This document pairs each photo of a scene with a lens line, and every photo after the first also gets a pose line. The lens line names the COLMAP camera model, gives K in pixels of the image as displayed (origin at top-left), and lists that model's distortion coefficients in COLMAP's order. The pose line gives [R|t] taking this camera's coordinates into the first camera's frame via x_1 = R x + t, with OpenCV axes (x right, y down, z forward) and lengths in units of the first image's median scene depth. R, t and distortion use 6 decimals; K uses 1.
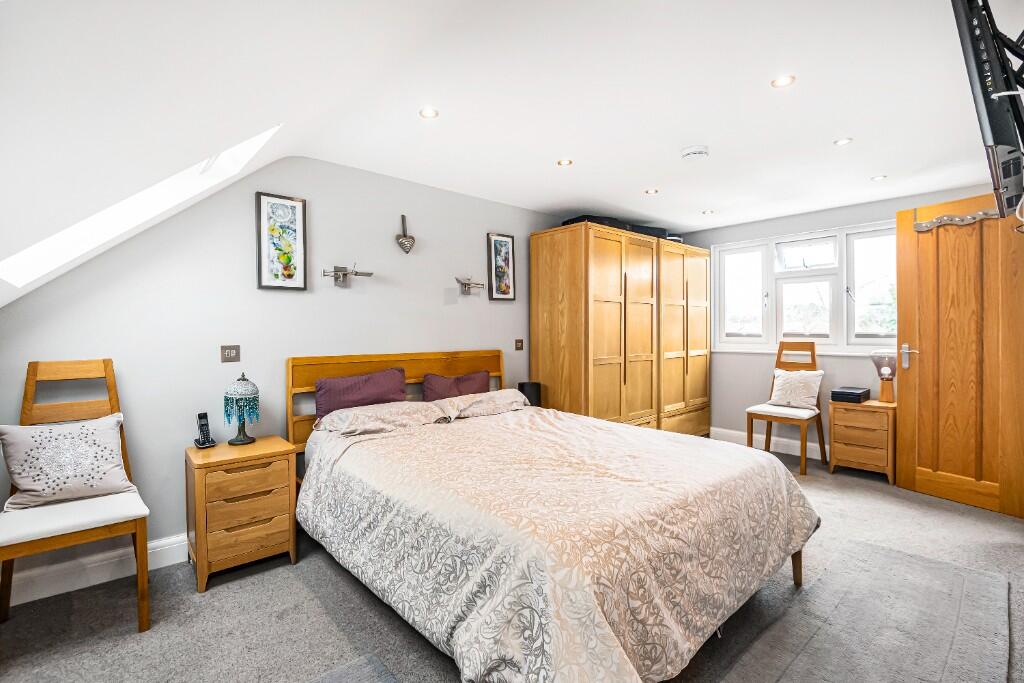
lens RADIAL K [[465.3, 0, 516.5], [0, 465.3, 336.0], [0, 0, 1]] dist [0.008432, -0.010002]
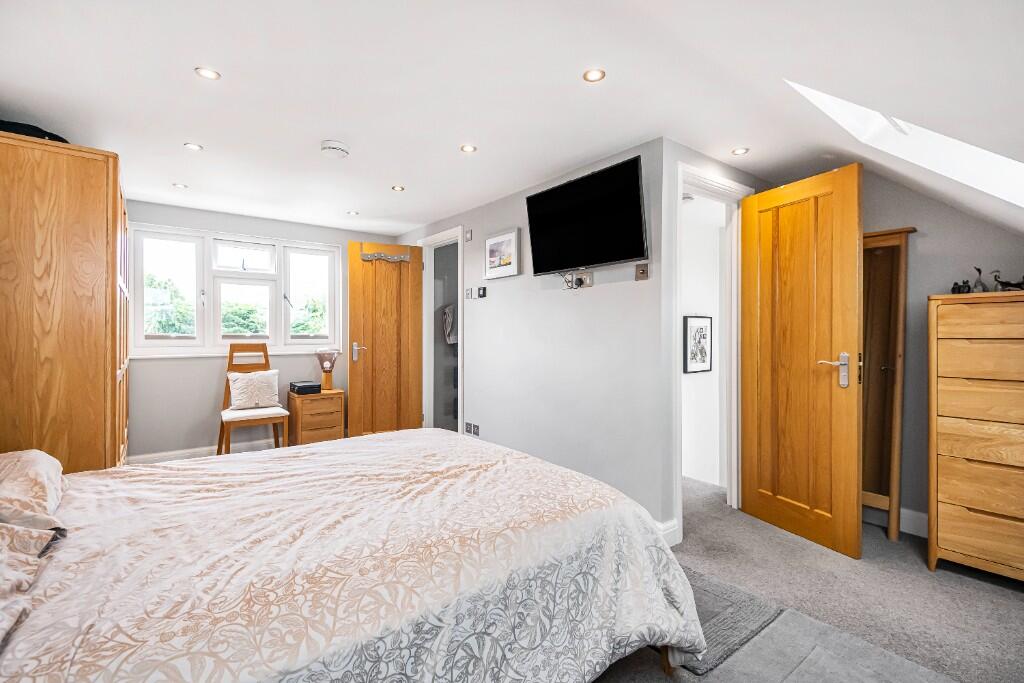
lens RADIAL K [[465.3, 0, 516.7], [0, 465.3, 336.8], [0, 0, 1]] dist [0.008432, -0.010002]
pose [[0.057361, -0.005077, 0.998341, -0.380993], [0.008928, 0.999950, 0.004573, -0.000887], [-0.998314, 0.008650, 0.057403, 0.384985]]
